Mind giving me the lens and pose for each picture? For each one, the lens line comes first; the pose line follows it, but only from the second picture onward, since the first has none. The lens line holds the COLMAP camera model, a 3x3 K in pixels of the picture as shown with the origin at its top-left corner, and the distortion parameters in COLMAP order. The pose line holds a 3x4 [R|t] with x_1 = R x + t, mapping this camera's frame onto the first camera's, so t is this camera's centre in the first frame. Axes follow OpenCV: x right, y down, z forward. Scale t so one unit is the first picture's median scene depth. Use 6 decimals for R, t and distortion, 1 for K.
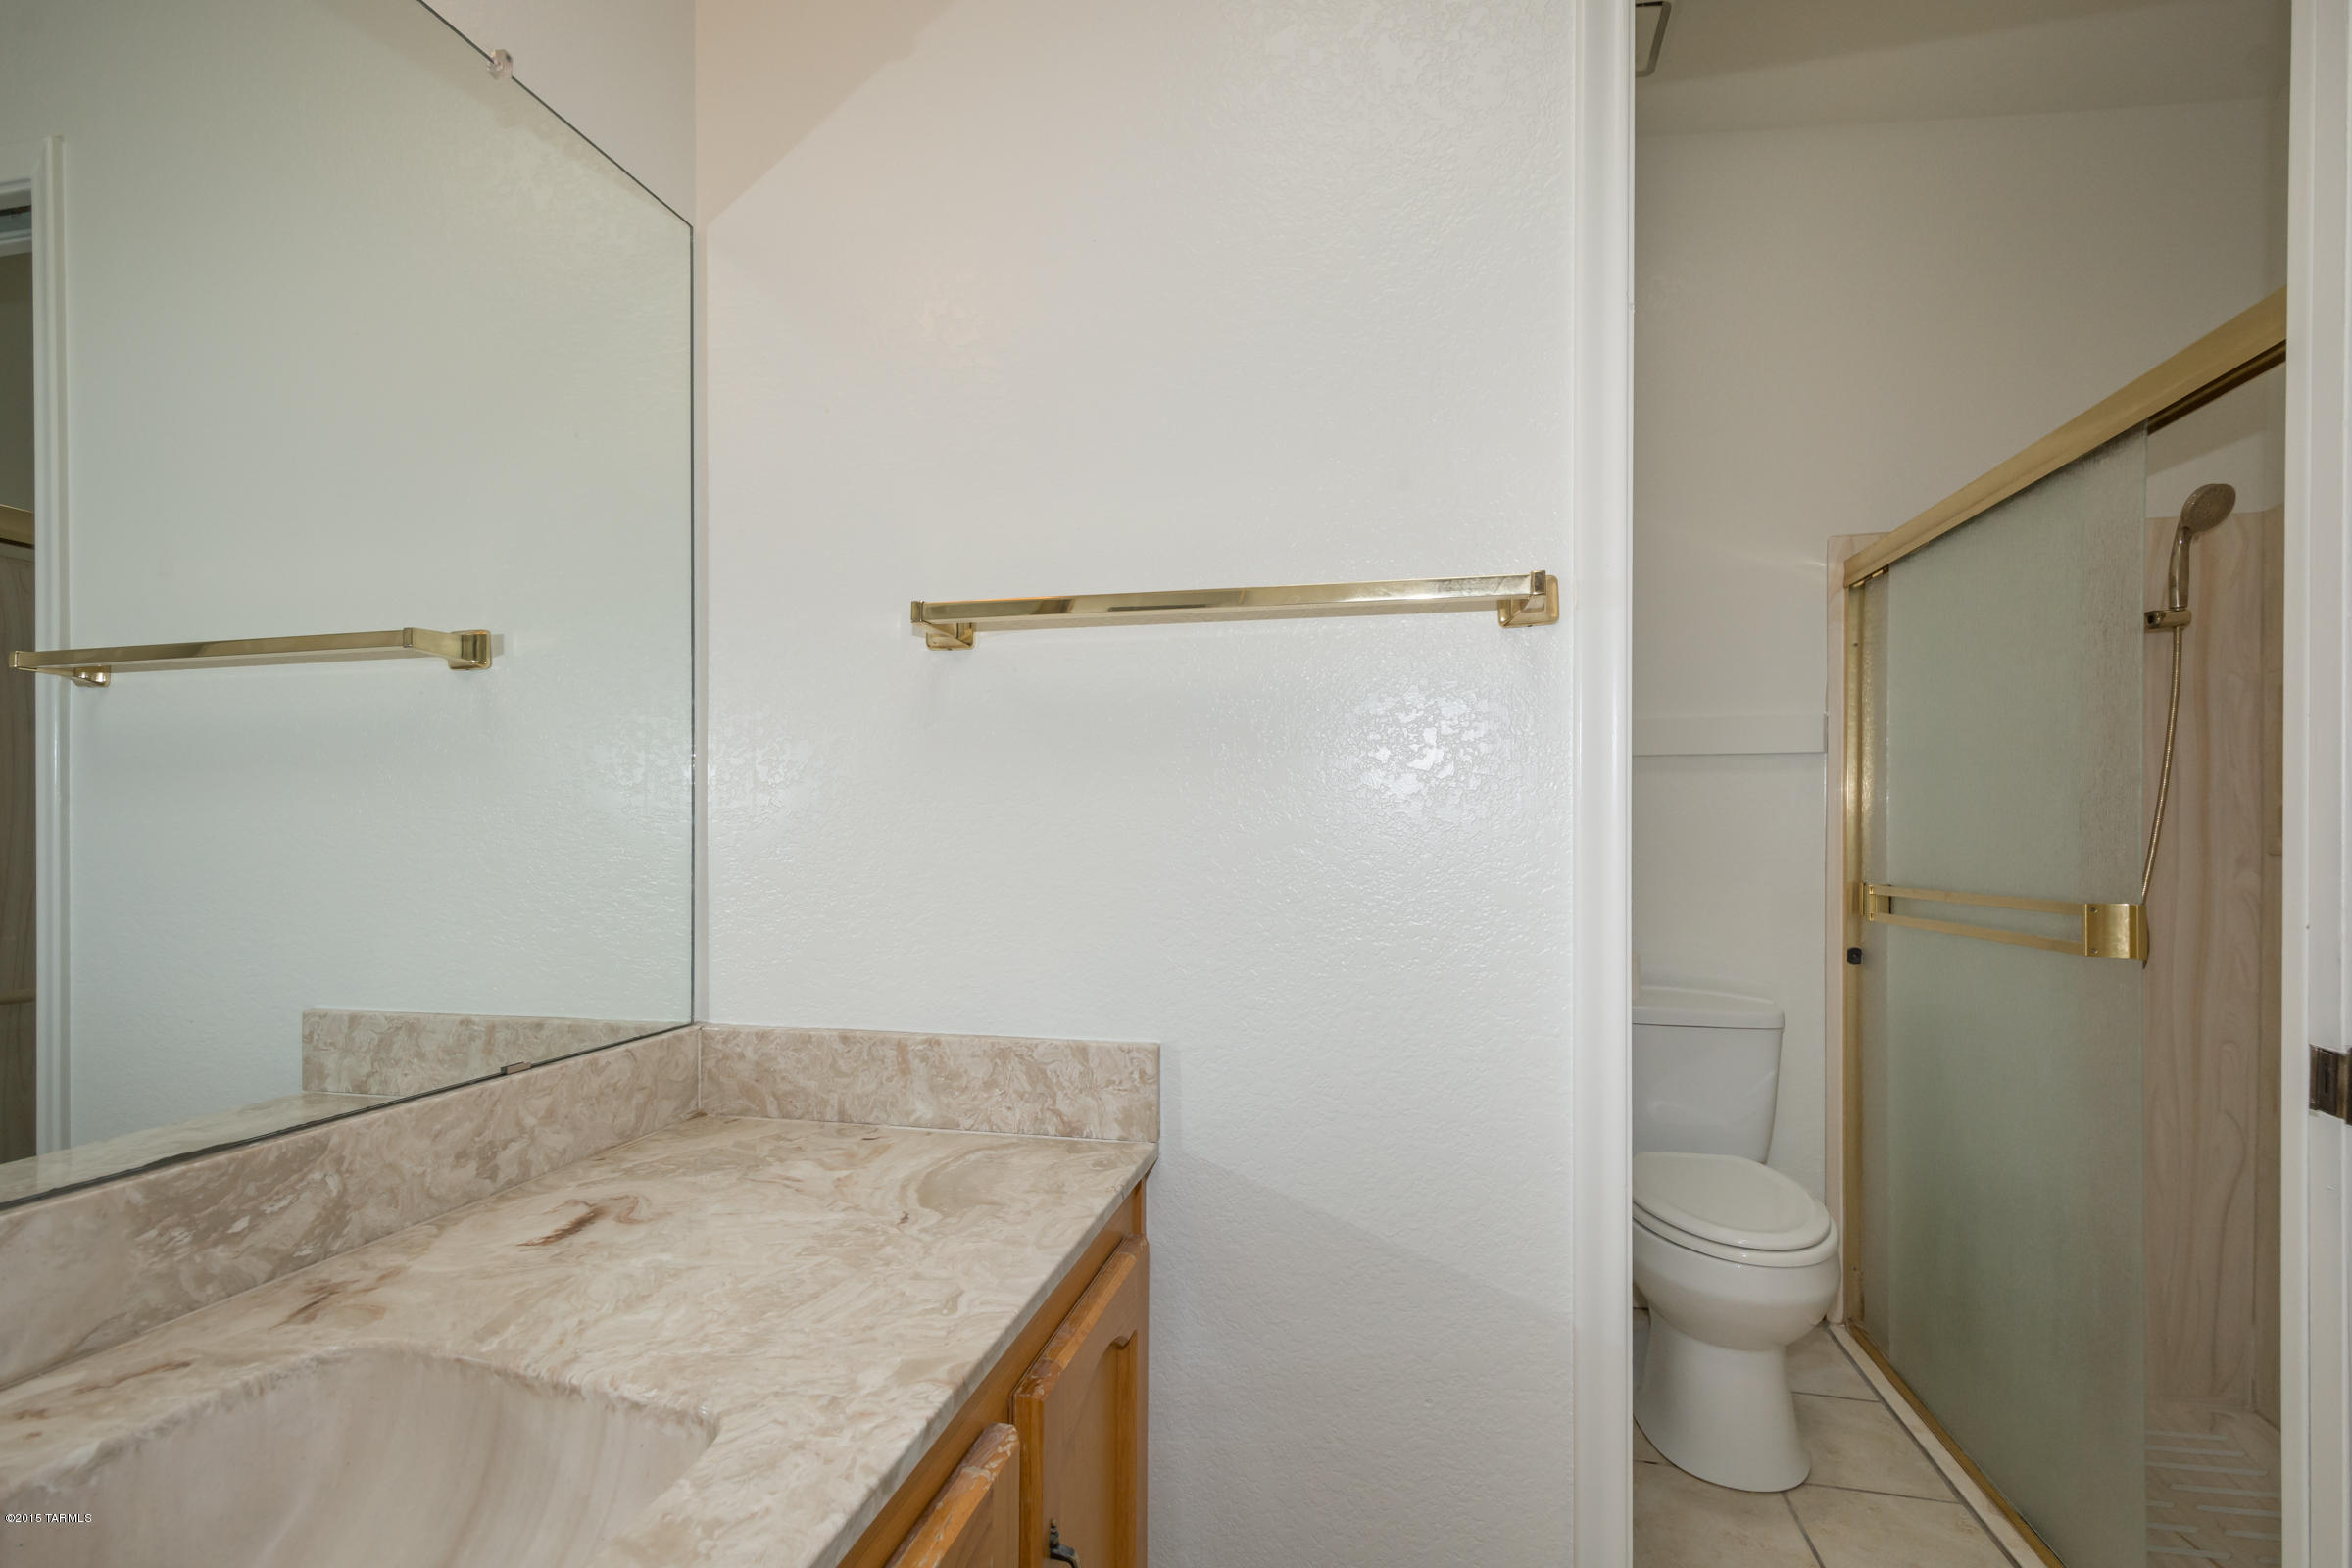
lens RADIAL K [[1029.4, 0, 1181.6], [0, 1029.4, 820.1], [0, 0, 1]] dist [0.001837, -0.000214]
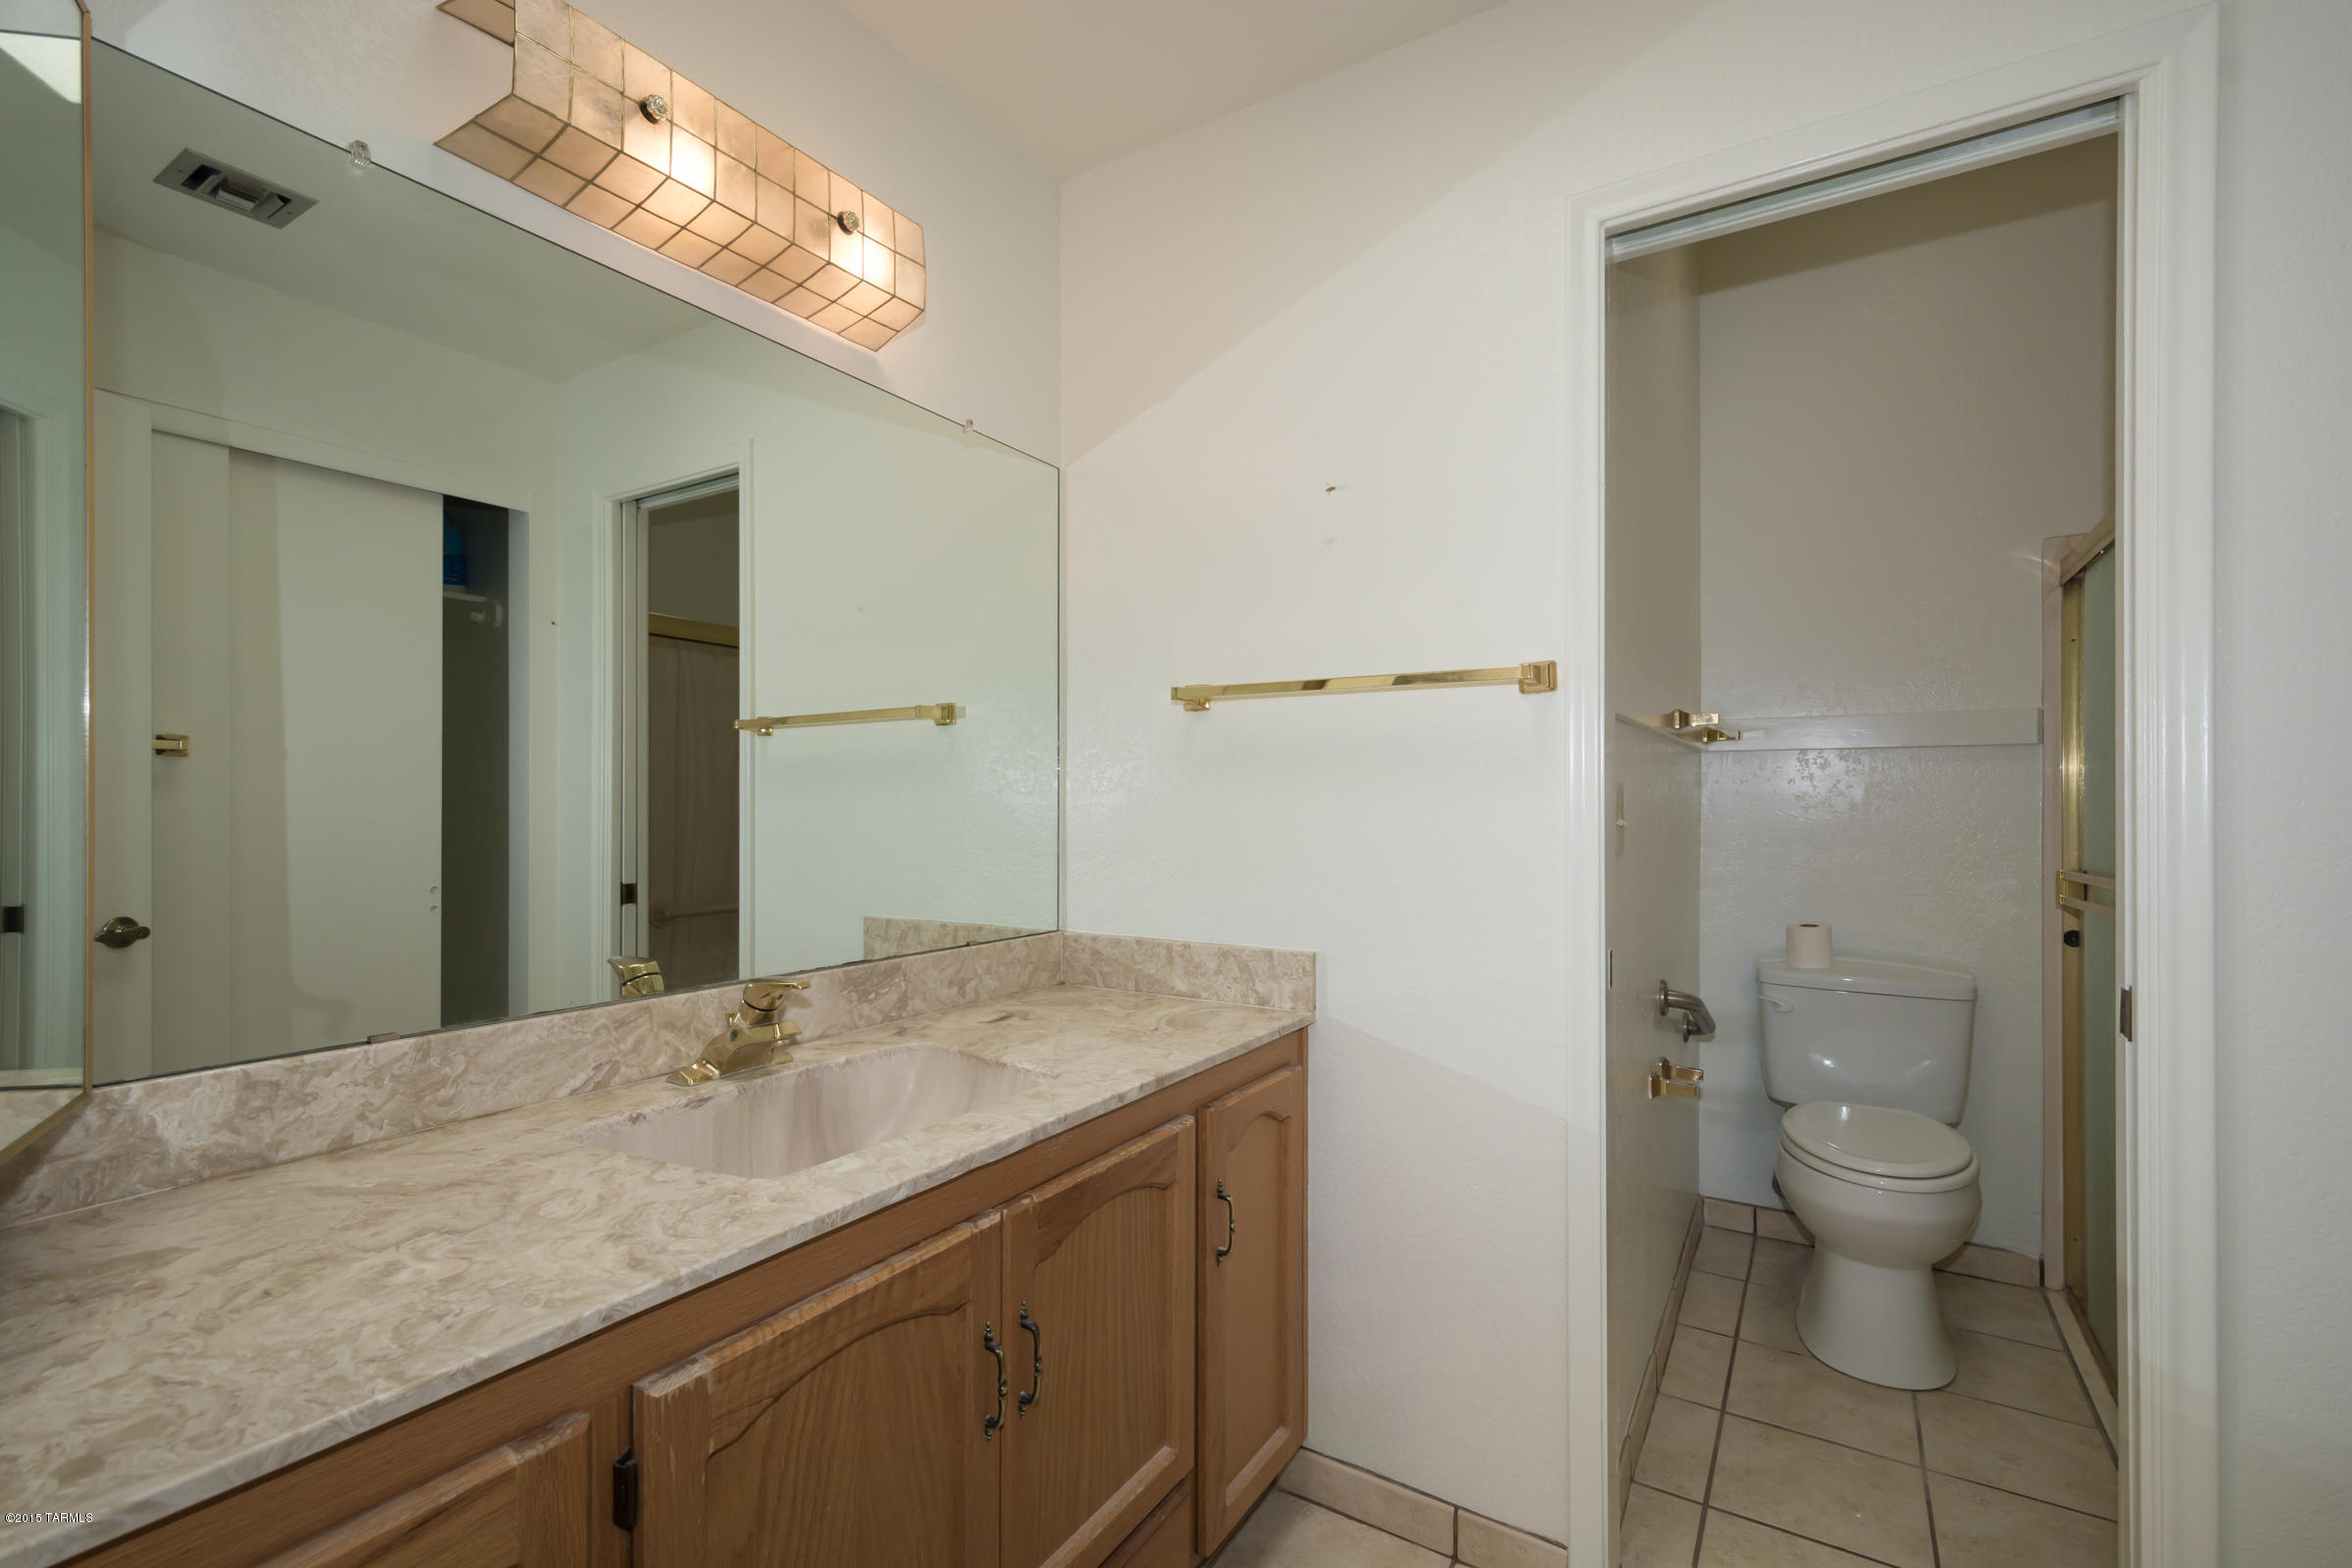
lens RADIAL K [[1014.2, 0, 1176.0], [0, 1014.2, 784.0], [0, 0, 1]] dist [-0.000772, -0.000119]
pose [[0.941143, -0.004936, -0.337972, 0.310679], [0.001182, 0.999935, -0.011312, -0.030794], [0.338006, 0.010247, 0.941088, -0.580151]]
